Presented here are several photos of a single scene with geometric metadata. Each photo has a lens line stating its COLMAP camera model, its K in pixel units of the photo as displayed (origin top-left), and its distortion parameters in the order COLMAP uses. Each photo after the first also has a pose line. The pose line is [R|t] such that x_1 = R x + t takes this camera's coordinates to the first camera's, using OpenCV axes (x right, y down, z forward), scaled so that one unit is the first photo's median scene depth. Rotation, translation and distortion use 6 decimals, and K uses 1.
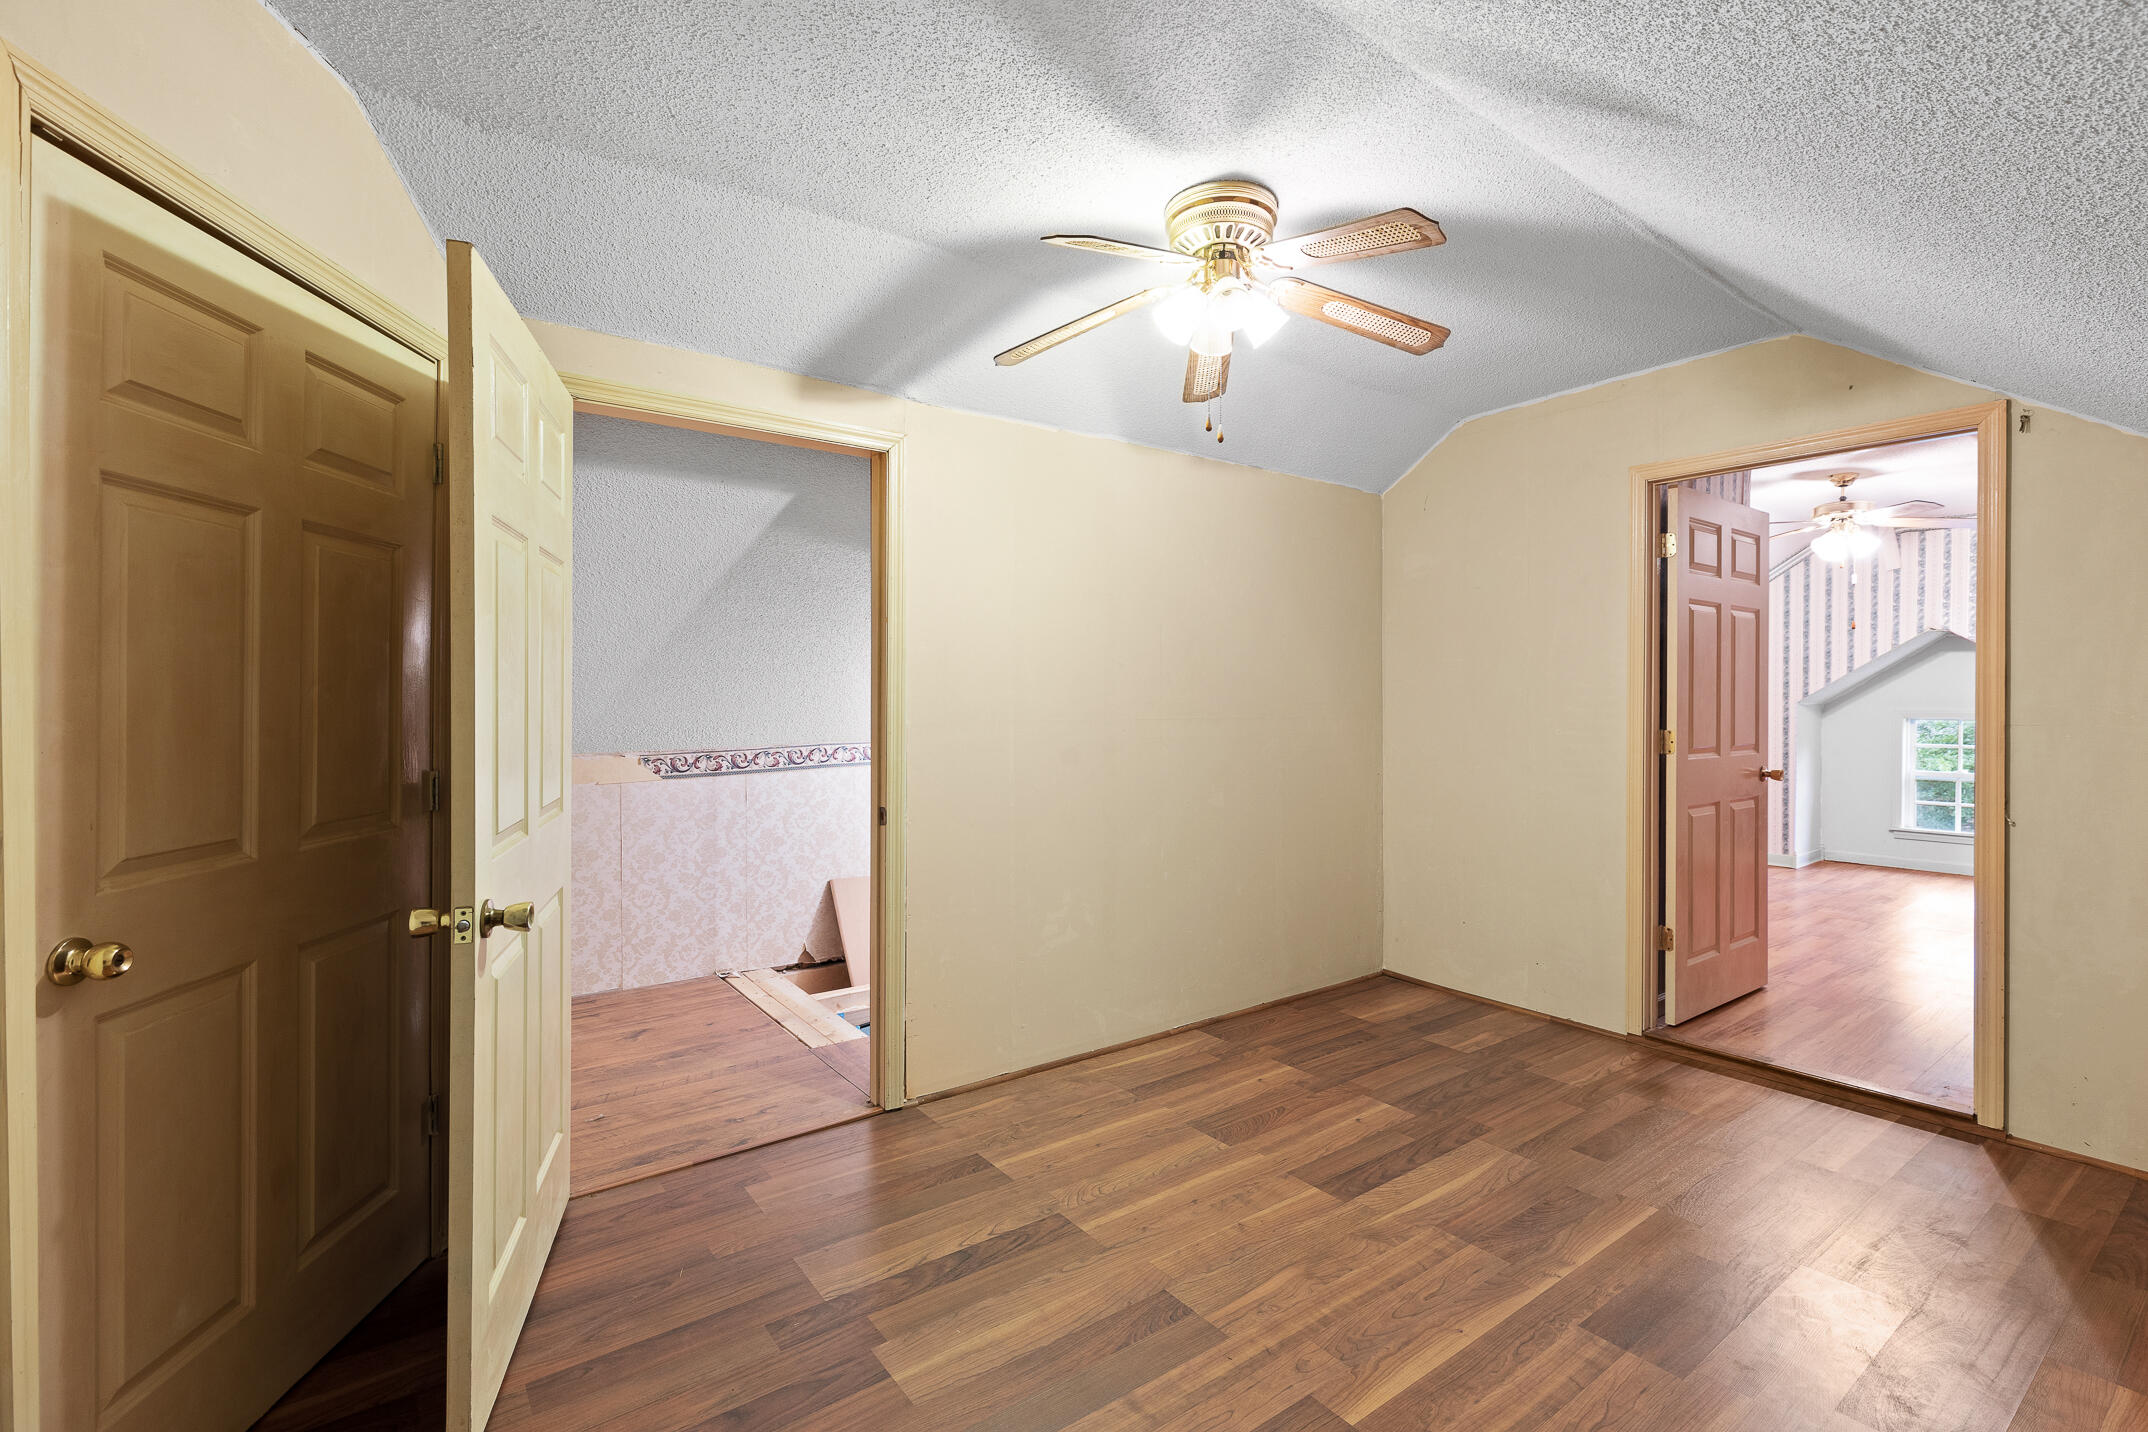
lens RADIAL K [[975.9, 0, 1079.1], [0, 975.9, 699.0], [0, 0, 1]] dist [0.011949, 0.000162]
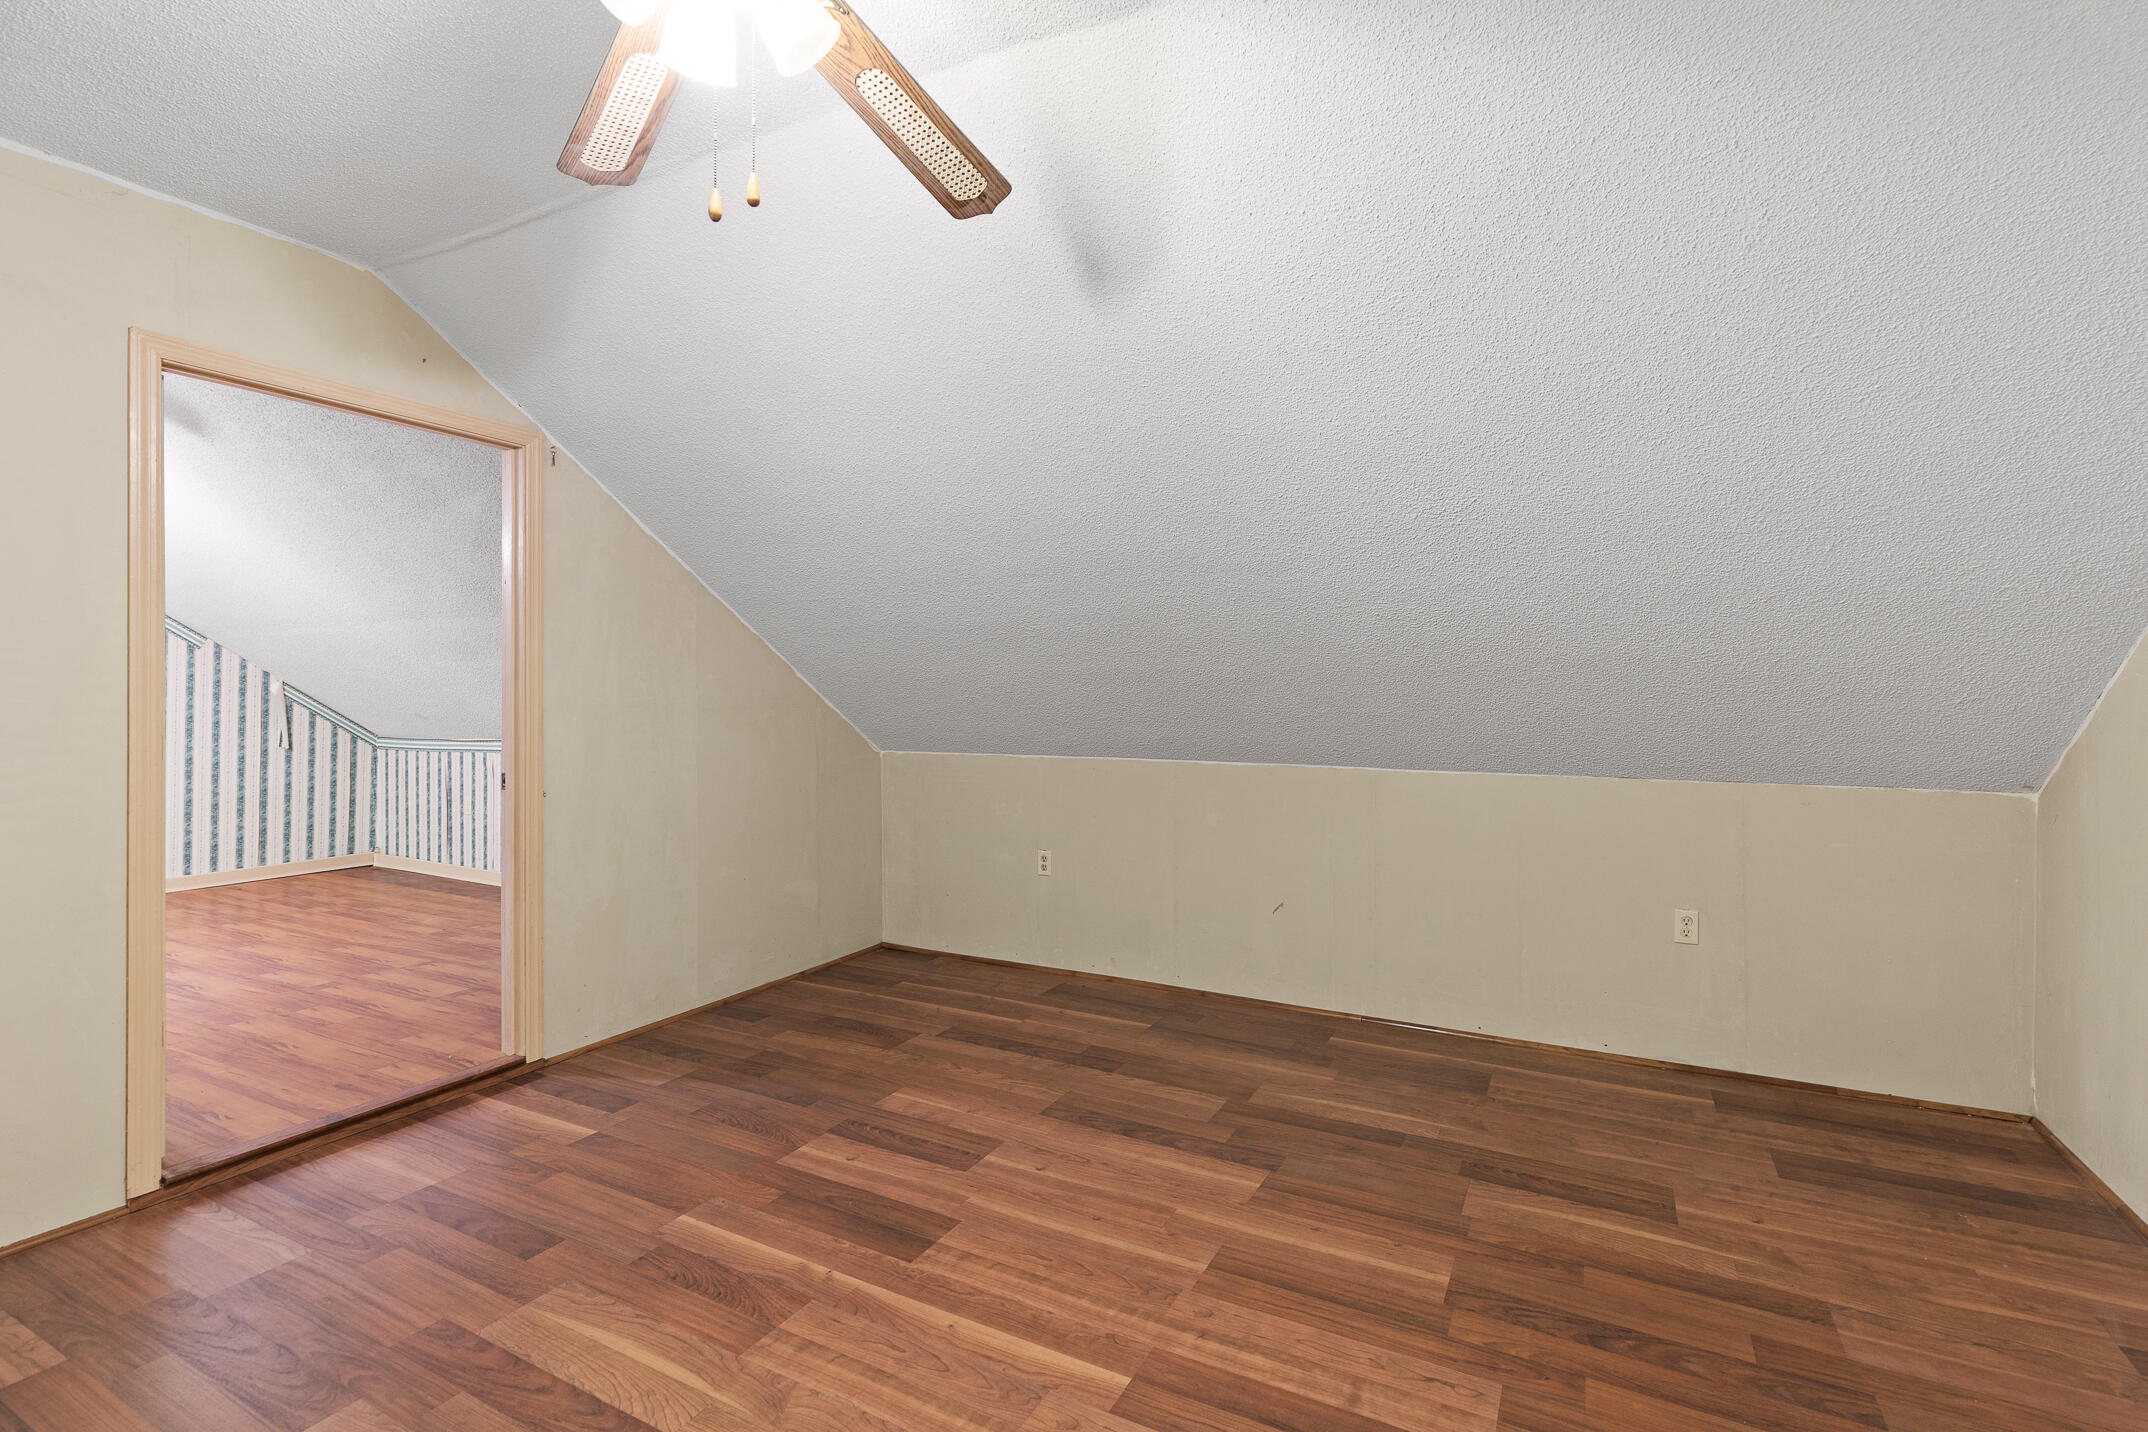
lens RADIAL K [[975.9, 0, 1061.0], [0, 975.9, 727.7], [0, 0, 1]] dist [0.011949, 0.000162]
pose [[-0.430603, -0.028505, 0.902091, -0.561300], [-0.010480, 0.999592, 0.026584, -0.000342], [-0.902481, 0.001993, -0.430726, 1.349695]]
